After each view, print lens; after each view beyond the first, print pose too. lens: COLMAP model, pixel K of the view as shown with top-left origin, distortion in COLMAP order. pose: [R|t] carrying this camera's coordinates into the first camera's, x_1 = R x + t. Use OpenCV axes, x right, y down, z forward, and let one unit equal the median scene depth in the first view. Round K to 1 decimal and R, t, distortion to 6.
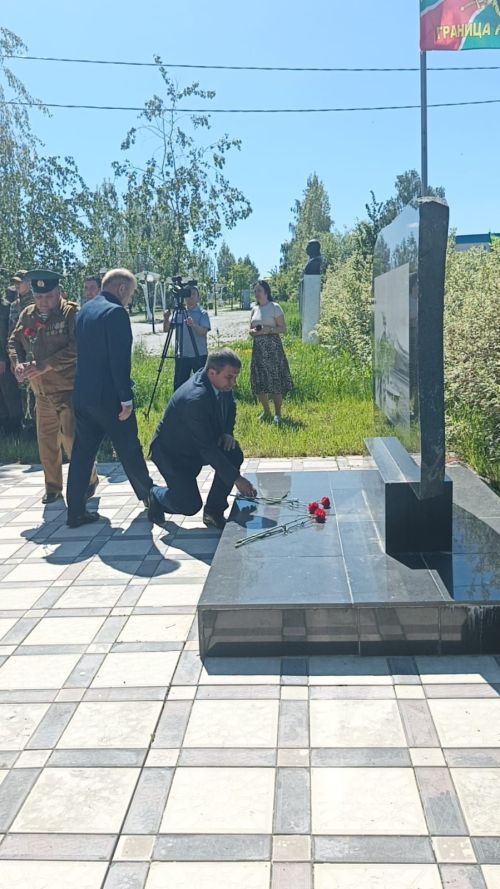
lens RADIAL K [[797.4, 0, 249.8], [0, 797.4, 444.0], [0, 0, 1]] dist [0.033112, -0.080613]
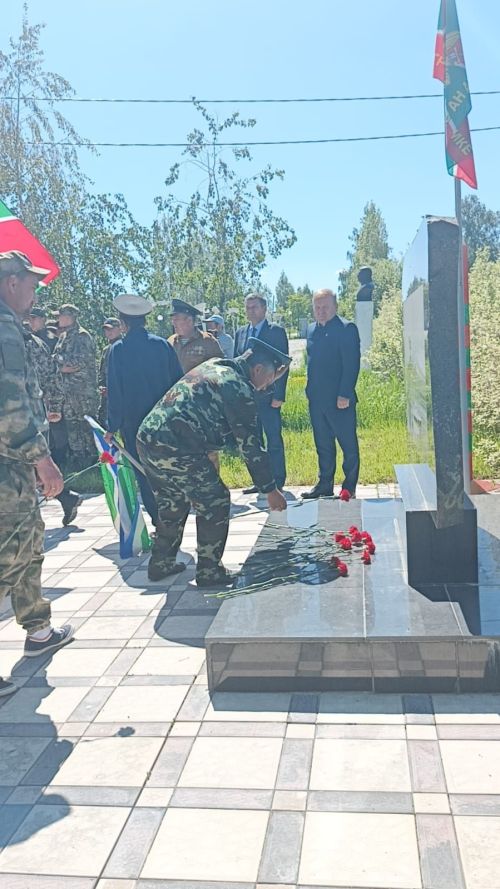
lens RADIAL K [[797.4, 0, 250.2], [0, 797.4, 441.3], [0, 0, 1]] dist [0.033112, -0.080613]
pose [[0.996561, -0.012264, -0.081955, 0.066363], [0.009014, 0.999162, -0.039913, 0.001231], [0.082376, 0.039037, 0.995836, 0.021506]]
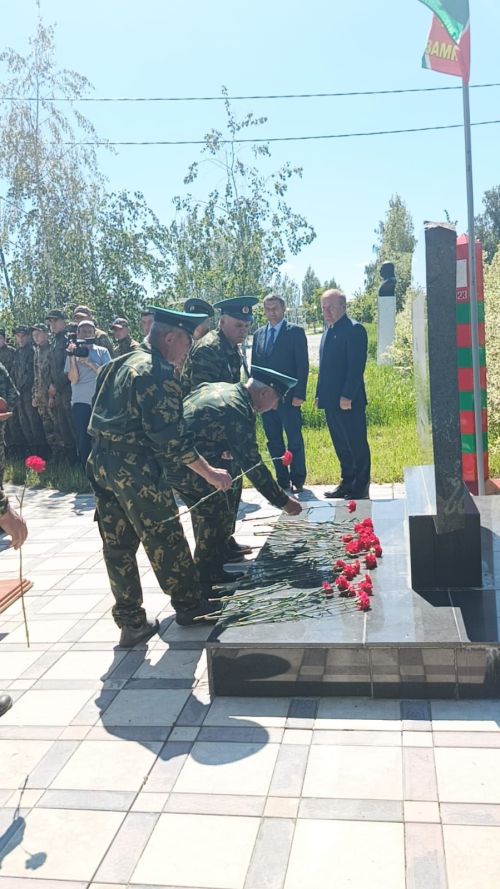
lens RADIAL K [[797.4, 0, 252.6], [0, 797.4, 441.7], [0, 0, 1]] dist [0.033112, -0.080613]
pose [[0.993160, -0.016747, -0.115556, 0.101129], [0.013153, 0.999408, -0.031794, -0.013195], [0.116020, 0.030056, 0.992792, 0.018277]]
